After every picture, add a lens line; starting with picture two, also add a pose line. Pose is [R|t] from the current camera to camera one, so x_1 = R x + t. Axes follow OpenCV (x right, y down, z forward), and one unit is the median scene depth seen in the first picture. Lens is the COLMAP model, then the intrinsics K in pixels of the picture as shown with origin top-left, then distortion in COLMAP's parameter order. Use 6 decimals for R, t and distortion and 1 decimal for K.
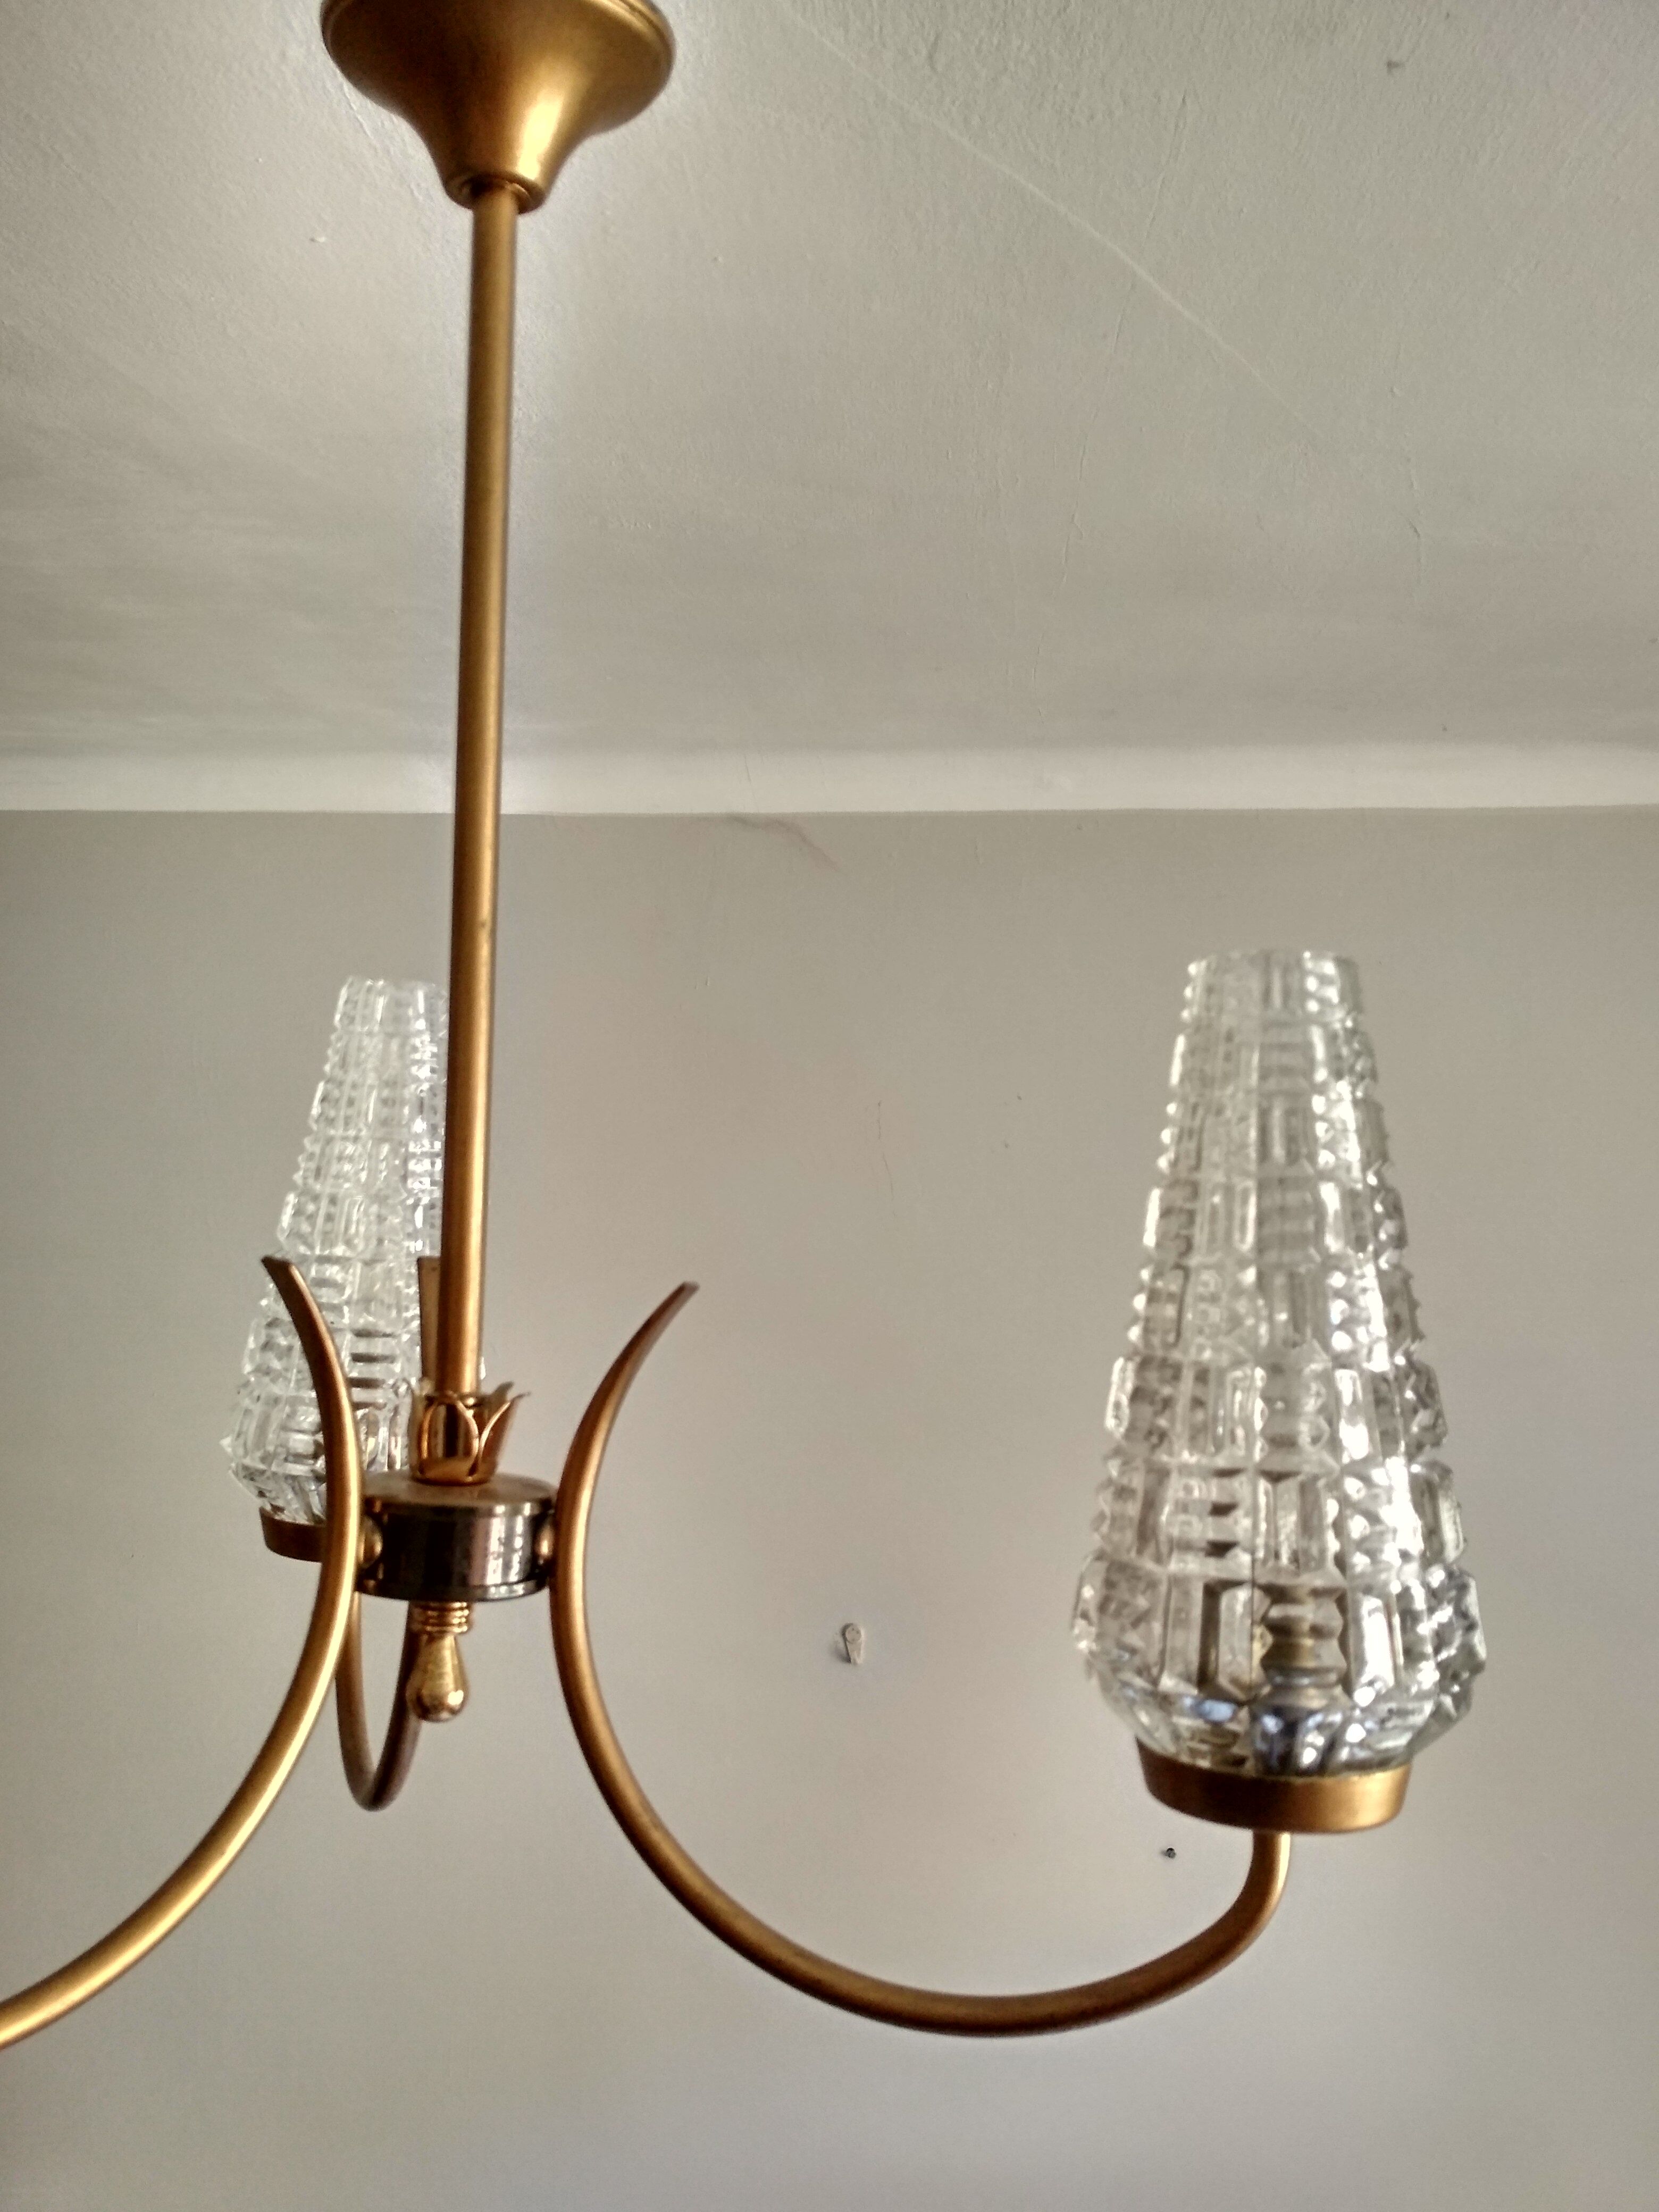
lens RADIAL K [[1940.9, 0, 796.4], [0, 1940.9, 1138.2], [0, 0, 1]] dist [0.038752, -0.103152]
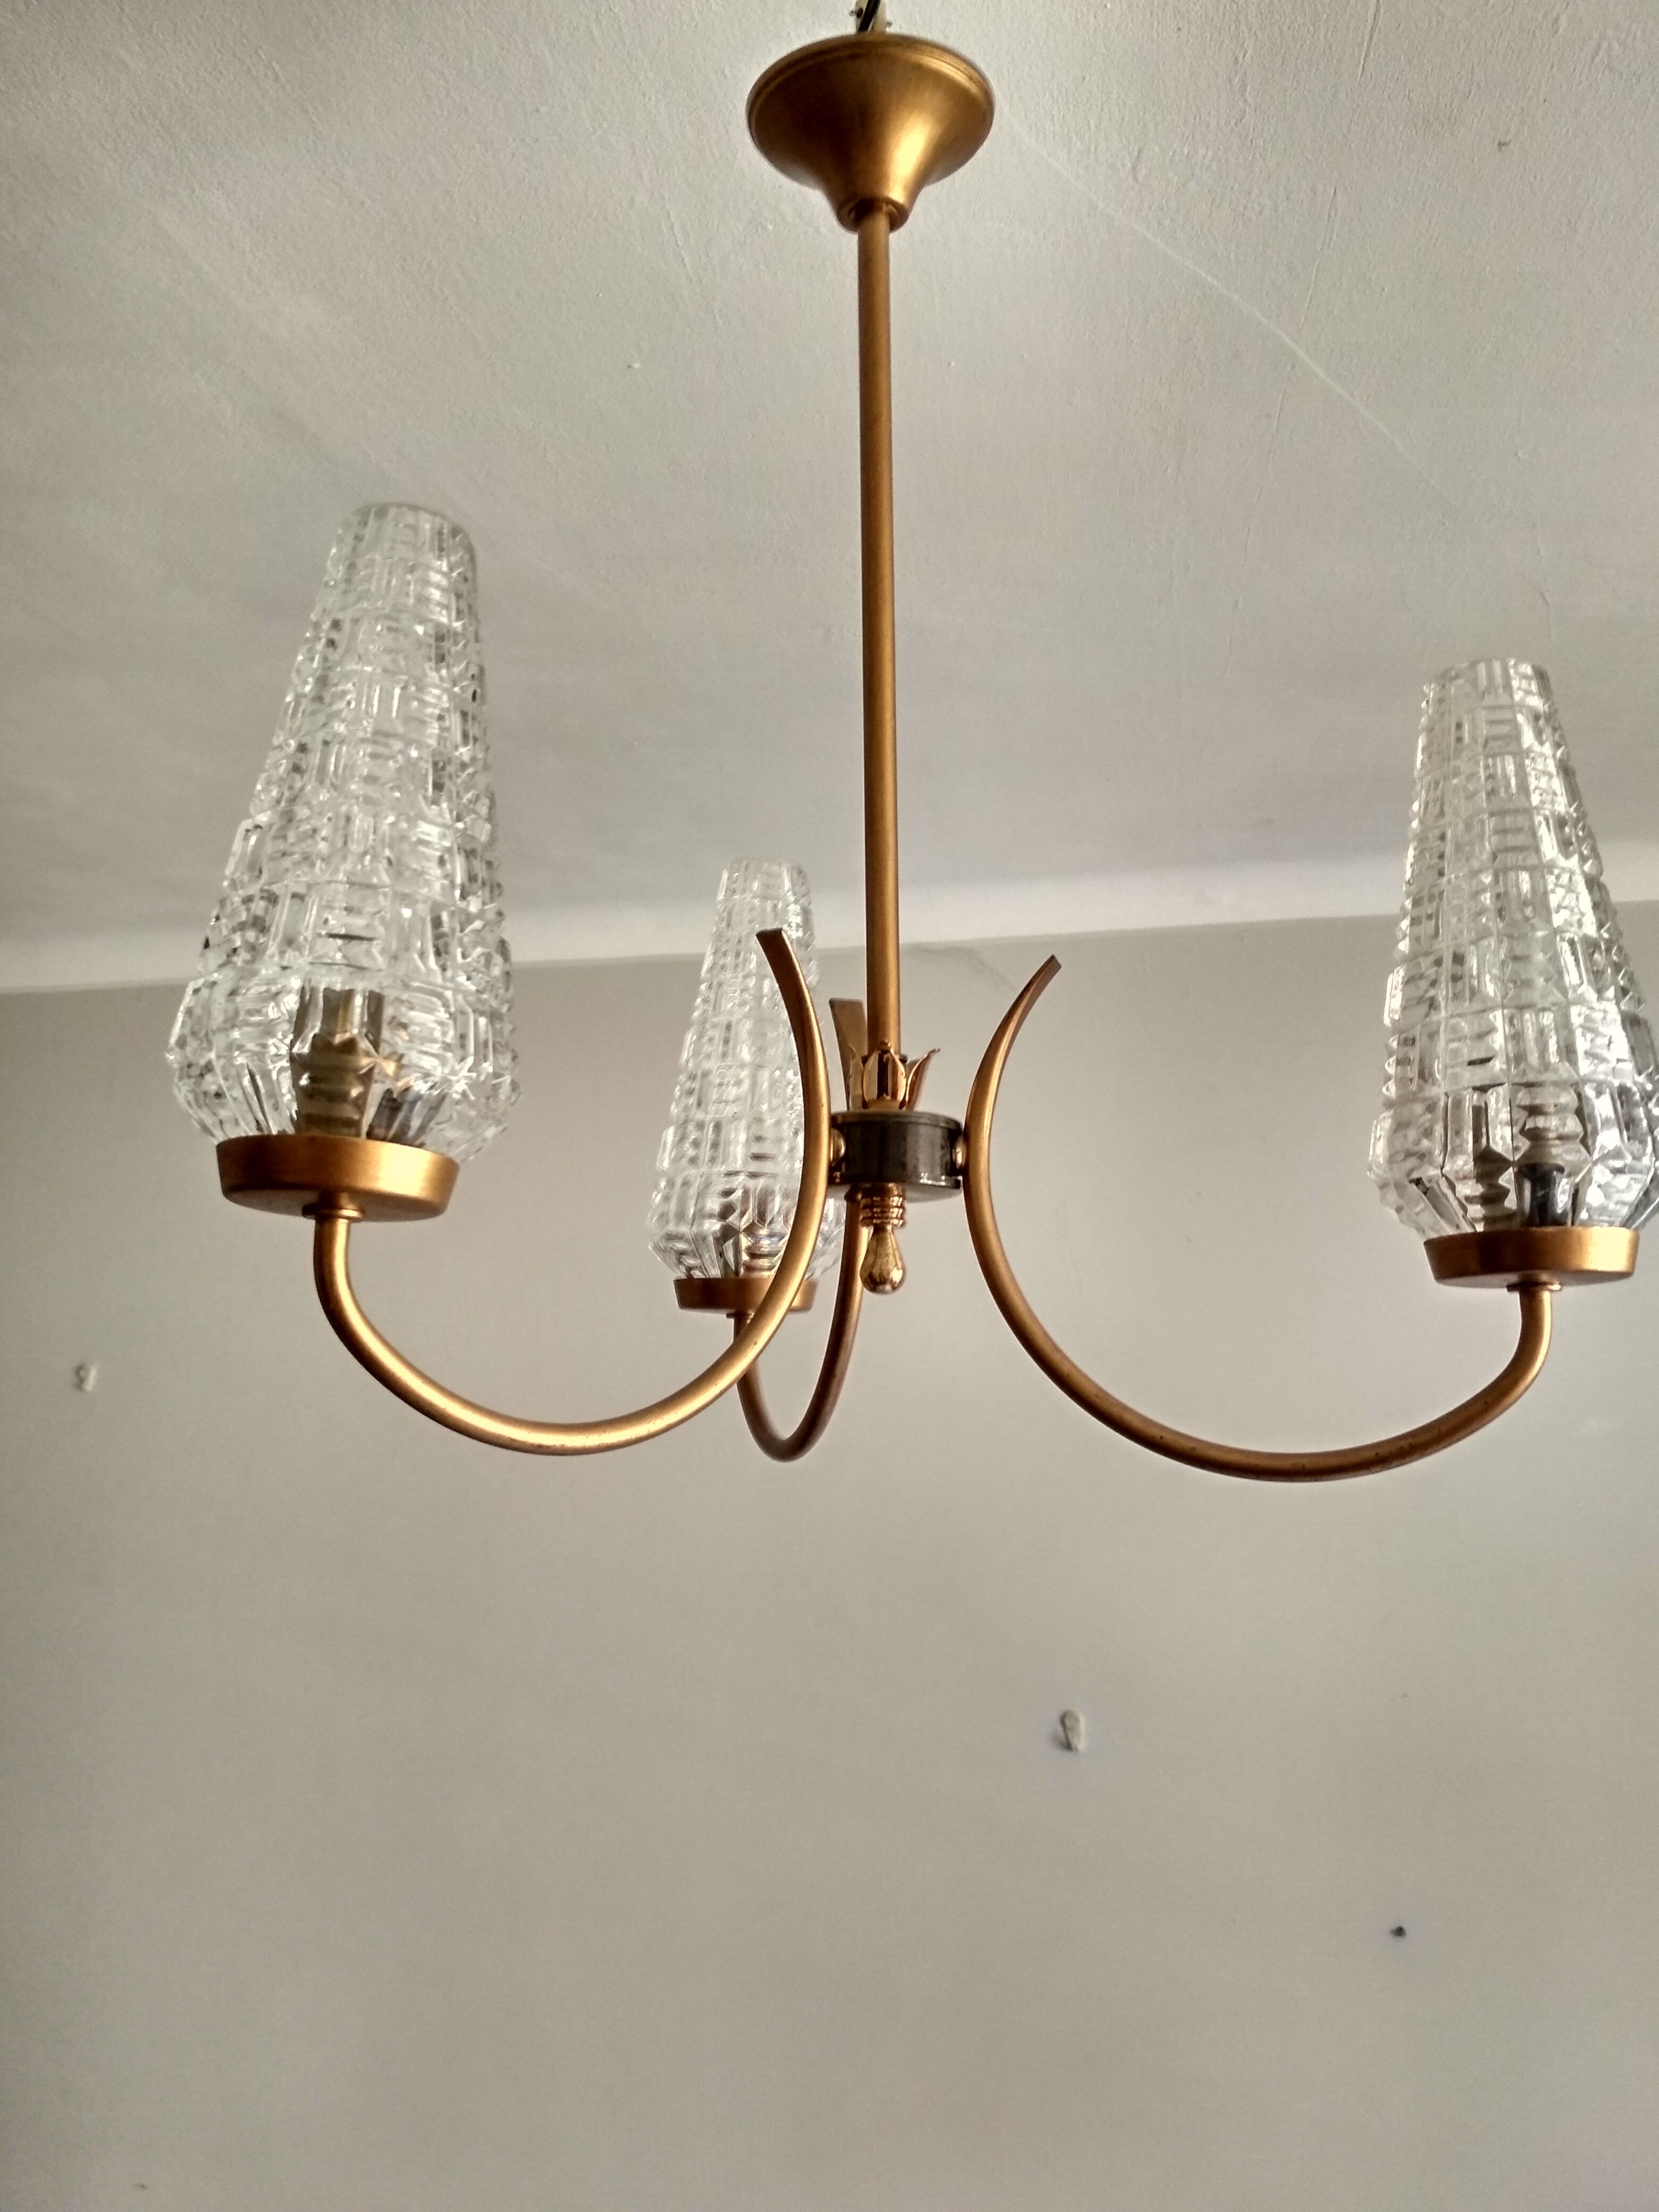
lens RADIAL K [[1940.9, 0, 822.8], [0, 1940.9, 1140.4], [0, 0, 1]] dist [0.038752, -0.103152]
pose [[0.997190, -0.046628, -0.058632, -0.092110], [0.039486, 0.992279, -0.117570, 0.224101], [0.063661, 0.114925, 0.991332, -0.209718]]
